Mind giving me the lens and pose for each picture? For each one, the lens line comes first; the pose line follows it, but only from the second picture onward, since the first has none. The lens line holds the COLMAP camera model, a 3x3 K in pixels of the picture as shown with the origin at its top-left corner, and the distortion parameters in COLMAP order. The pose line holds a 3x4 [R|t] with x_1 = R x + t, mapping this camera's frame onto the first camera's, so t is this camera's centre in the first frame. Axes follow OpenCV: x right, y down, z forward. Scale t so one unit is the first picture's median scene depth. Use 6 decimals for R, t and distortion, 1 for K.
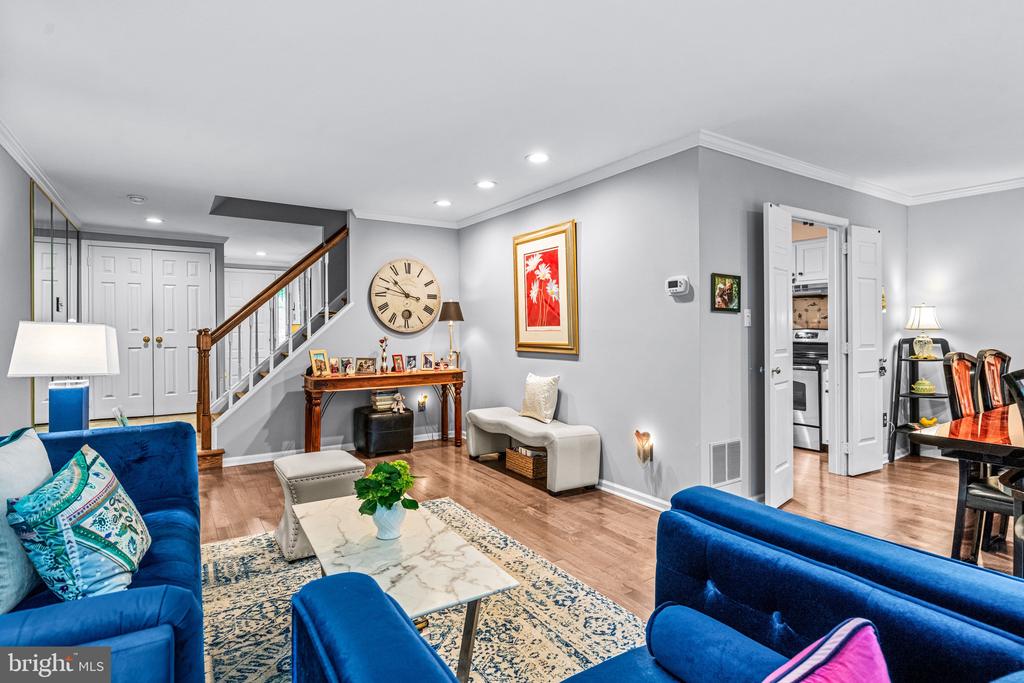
lens RADIAL K [[519.6, 0, 511.3], [0, 519.6, 330.2], [0, 0, 1]] dist [0.000185, -0.000449]
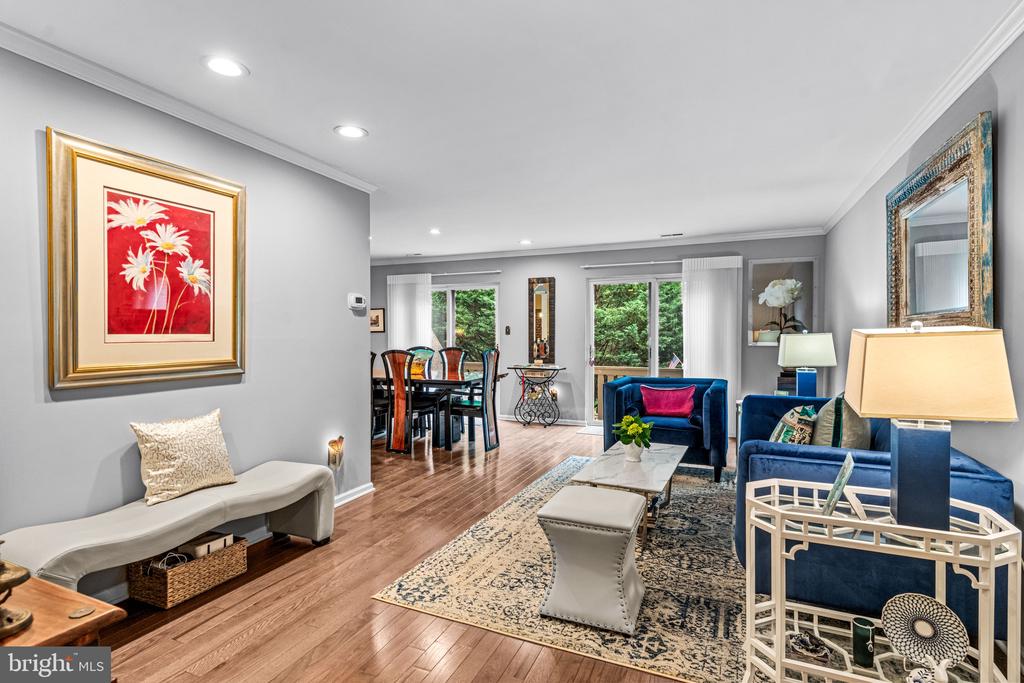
lens RADIAL K [[500.1, 0, 514.0], [0, 500.1, 343.1], [0, 0, 1]] dist [-0.001394, -0.000130]
pose [[-0.552280, -0.004286, 0.833648, -0.624566], [0.006554, 0.999934, 0.009483, -0.000176], [-0.833633, 0.010701, -0.552215, 1.009921]]
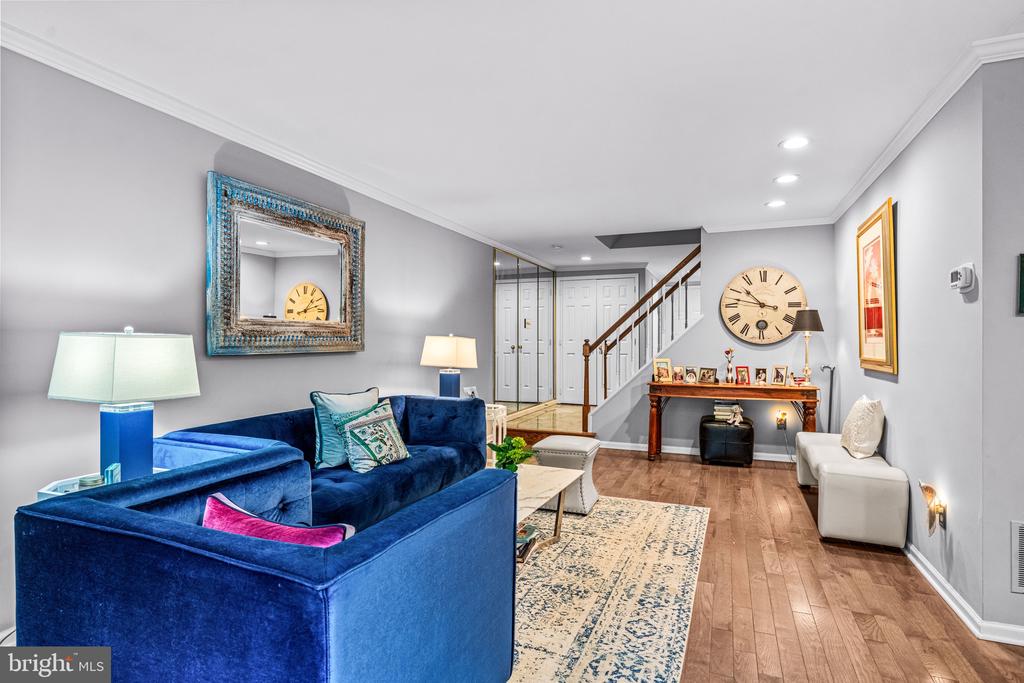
lens RADIAL K [[529.0, 0, 512.0], [0, 529.0, 341.5], [0, 0, 1]] dist [0.001745, 0.000370]
pose [[0.570013, 0.004509, -0.821623, 0.421153], [-0.003037, 0.999990, 0.003381, -0.002368], [0.821630, 0.000568, 0.570021, 0.088993]]
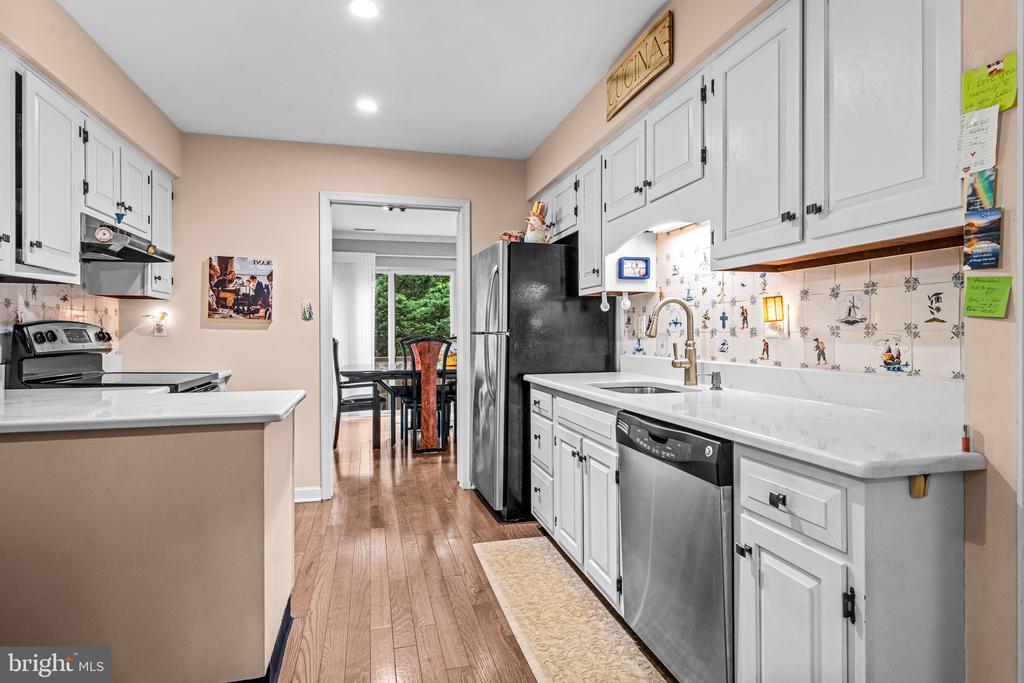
lens RADIAL K [[544.3, 0, 512.5], [0, 544.3, 331.8], [0, 0, 1]] dist [0.001590, -0.000434]
pose [[-0.949492, 0.012131, 0.313558, 0.064643], [0.012569, 0.999921, -0.000626, 0.015501], [-0.313541, 0.003347, -0.949569, 1.706571]]
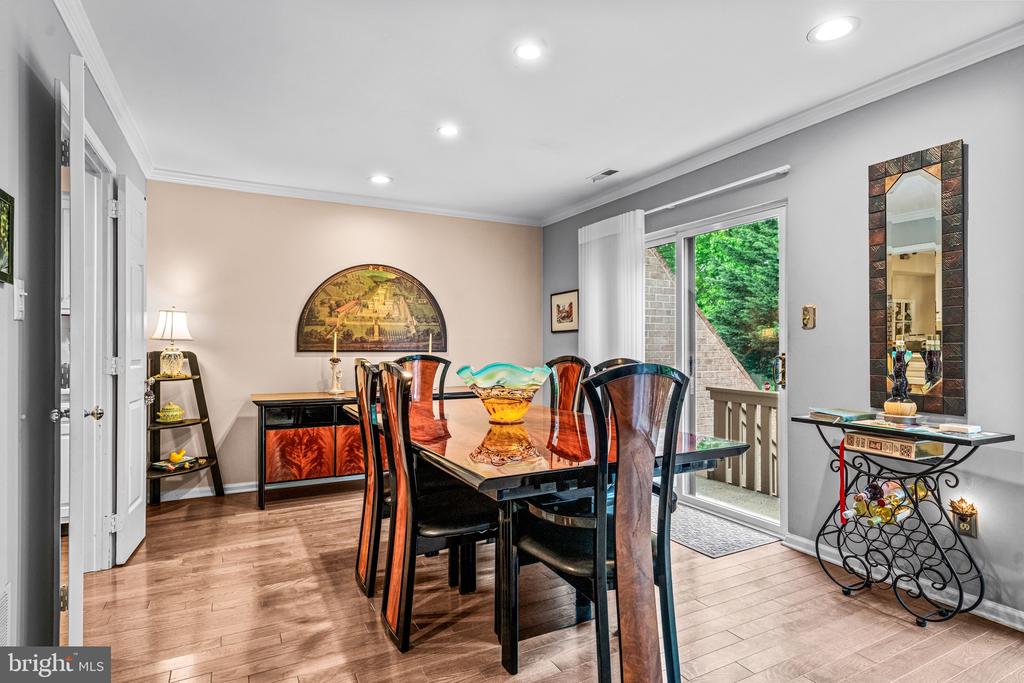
lens RADIAL K [[529.0, 0, 512.0], [0, 529.0, 341.5], [0, 0, 1]] dist [0.001745, 0.000370]
pose [[0.091923, 0.015043, 0.995652, 0.045268], [0.001432, 0.999883, -0.015239, 0.013817], [-0.995765, 0.002827, 0.091891, 0.440173]]
